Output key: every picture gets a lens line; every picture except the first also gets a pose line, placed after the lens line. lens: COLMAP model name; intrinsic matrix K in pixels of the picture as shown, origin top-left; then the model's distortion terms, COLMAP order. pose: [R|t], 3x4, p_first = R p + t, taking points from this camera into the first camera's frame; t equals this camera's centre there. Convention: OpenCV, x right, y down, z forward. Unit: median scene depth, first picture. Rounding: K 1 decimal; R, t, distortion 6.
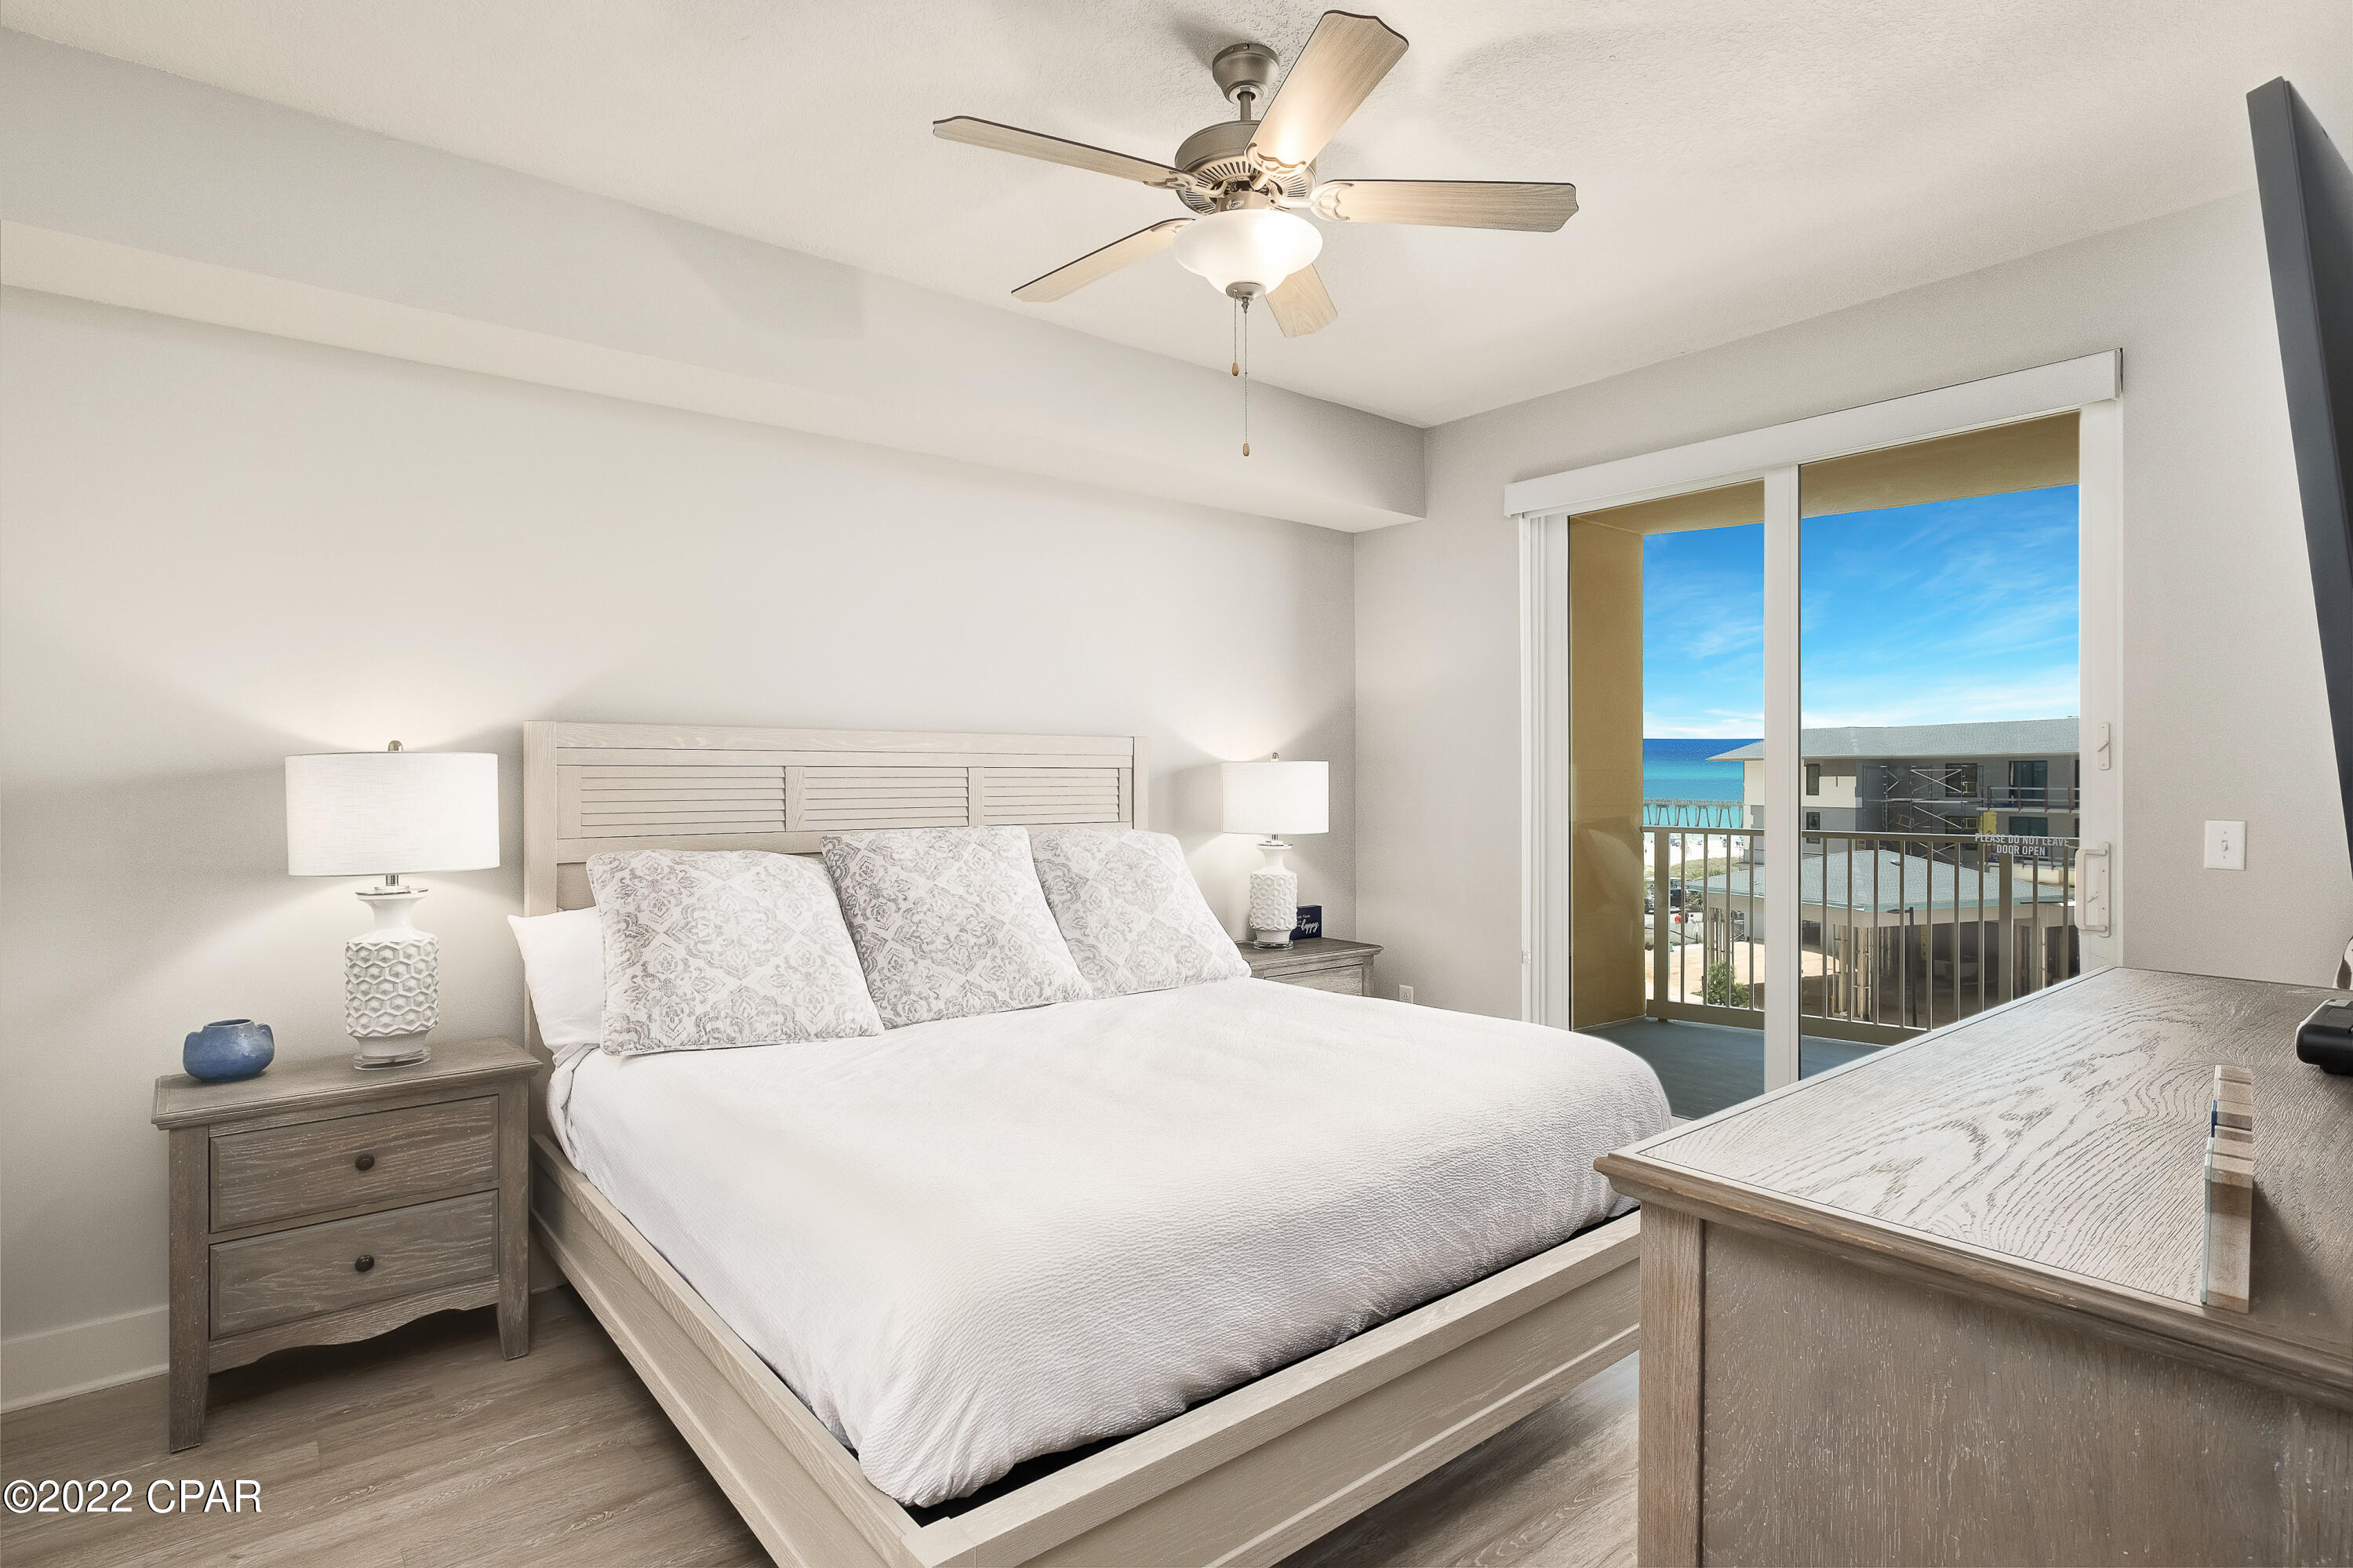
lens RADIAL K [[1176.8, 0, 1176.5], [0, 1176.8, 784.0], [0, 0, 1]] dist [-0.000748, 0.000262]
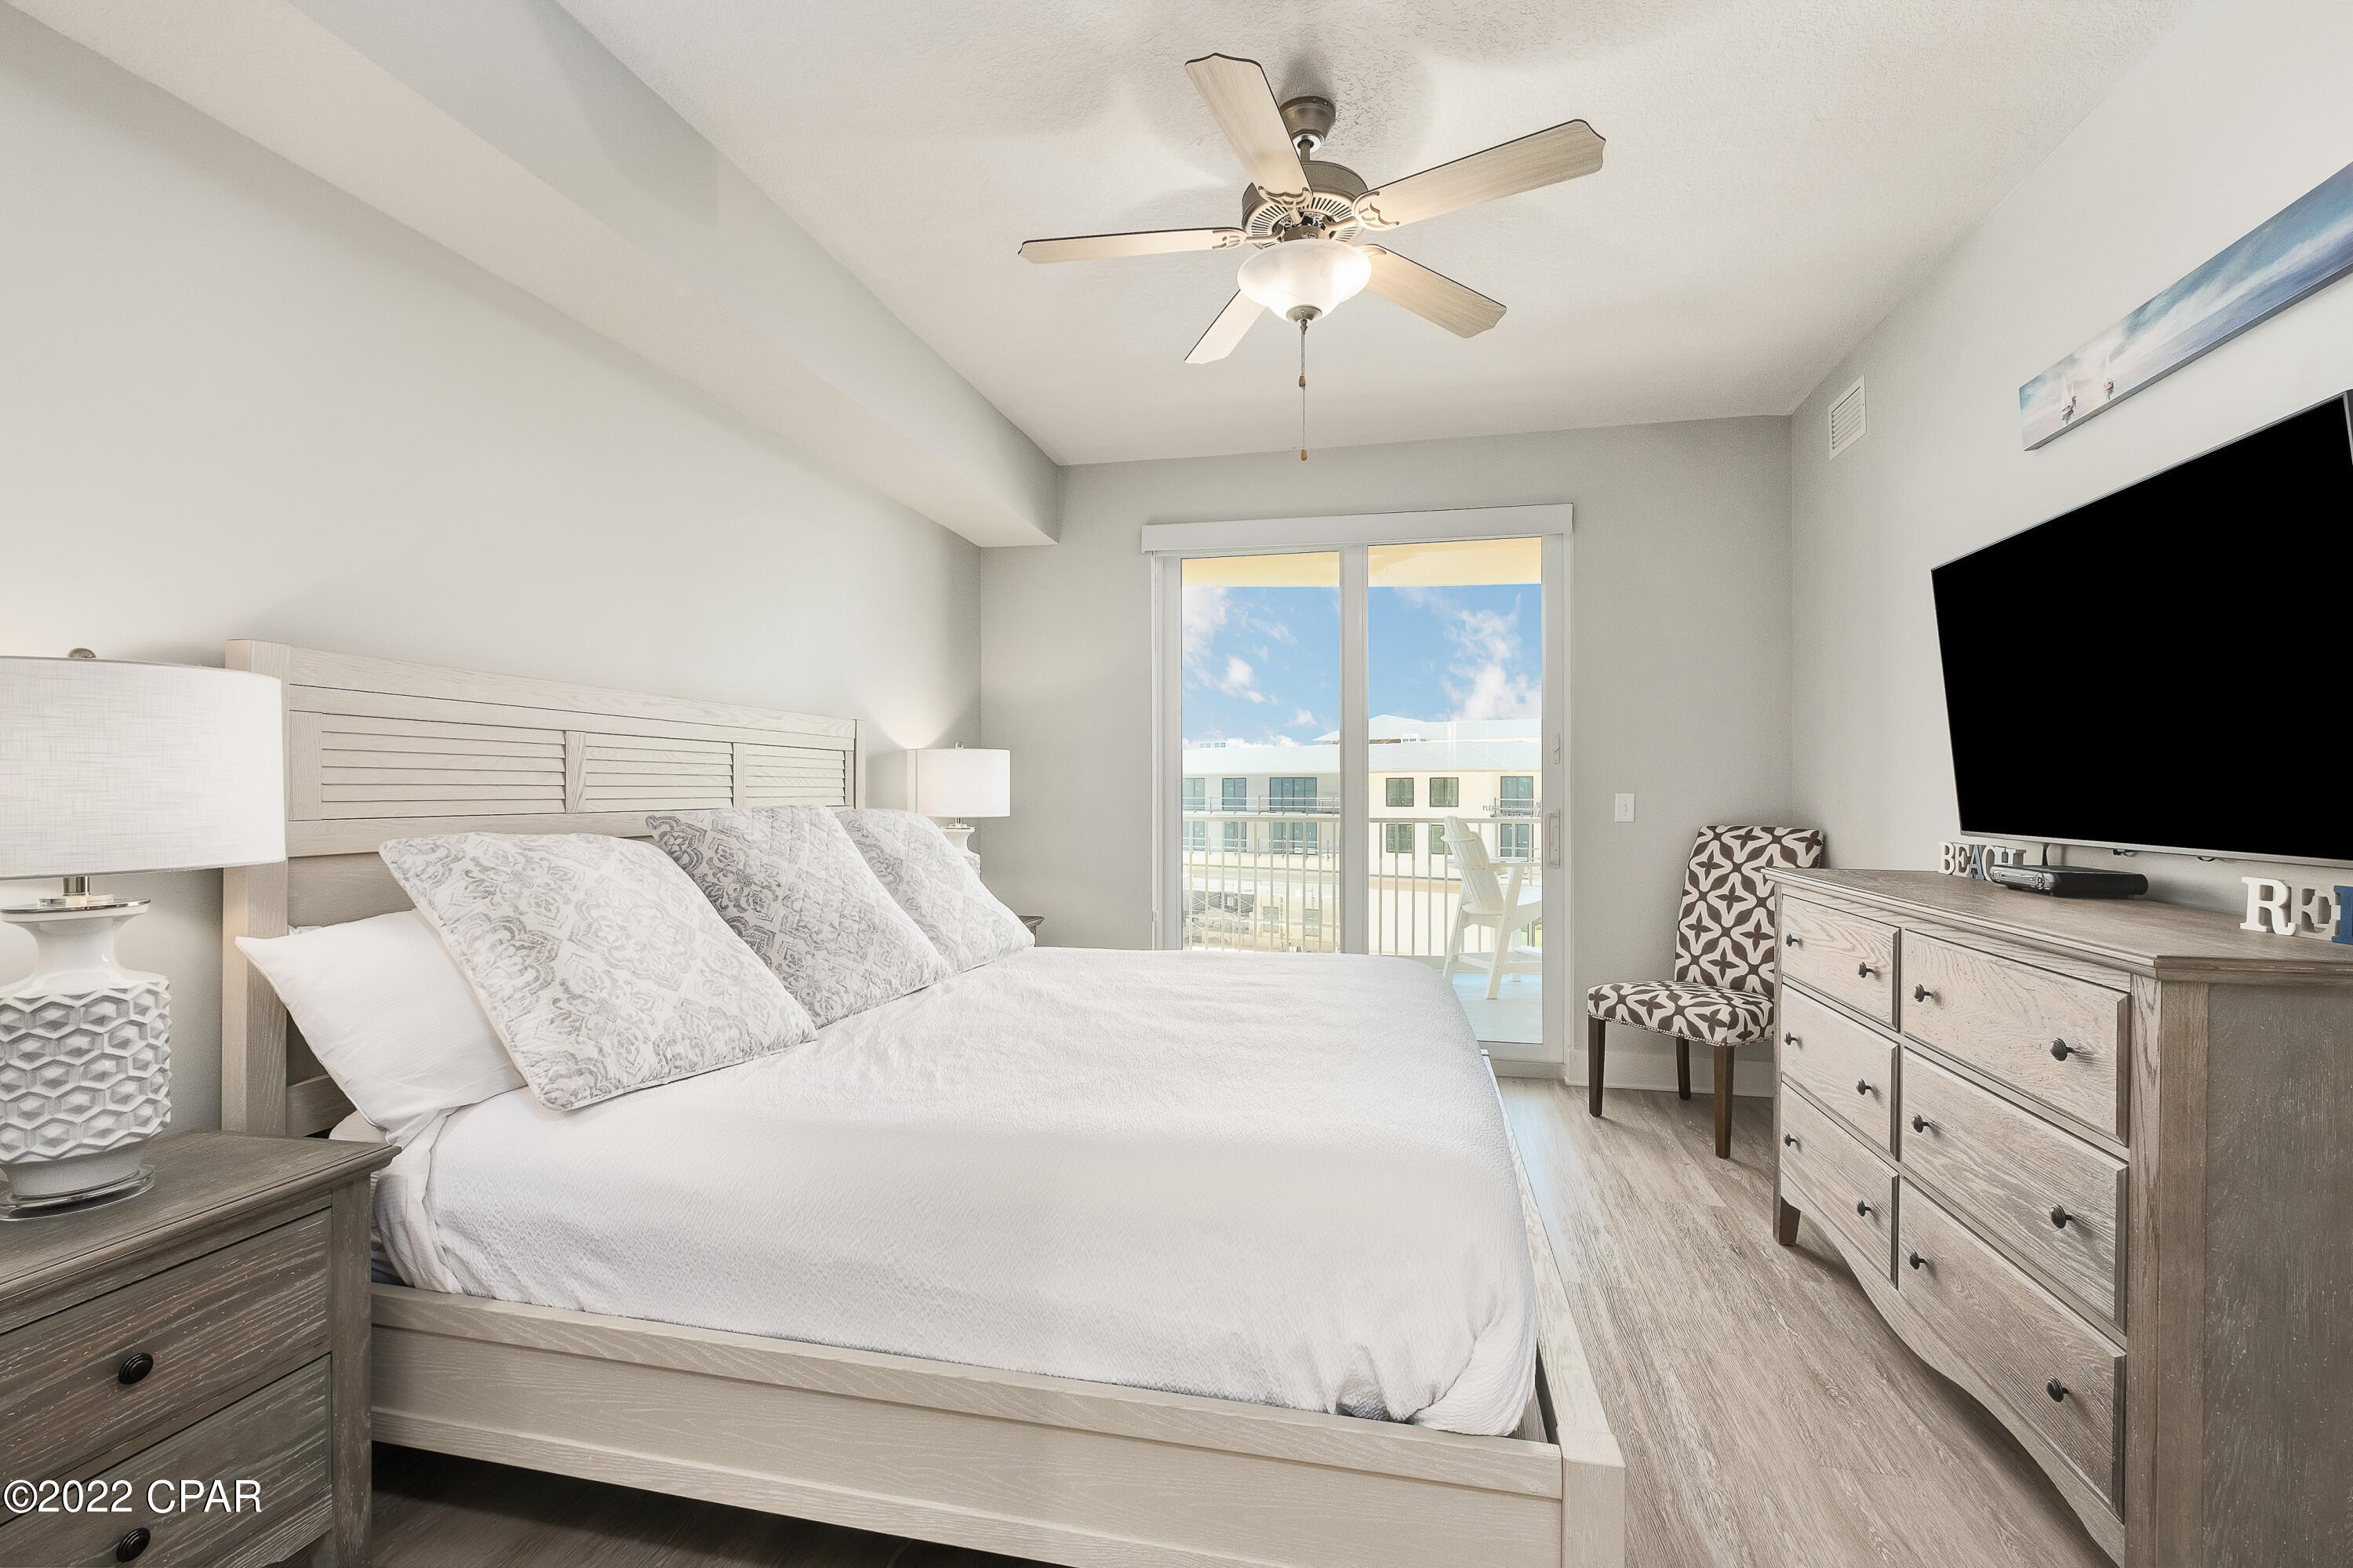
lens RADIAL K [[1009.5, 0, 1176.5], [0, 1009.5, 784.0], [0, 0, 1]] dist [-0.003988, -0.000427]
pose [[0.789968, 0.006234, 0.613117, -0.527278], [0.000452, 0.999942, -0.010749, 0.035627], [-0.613148, 0.008769, 0.789919, 0.263378]]
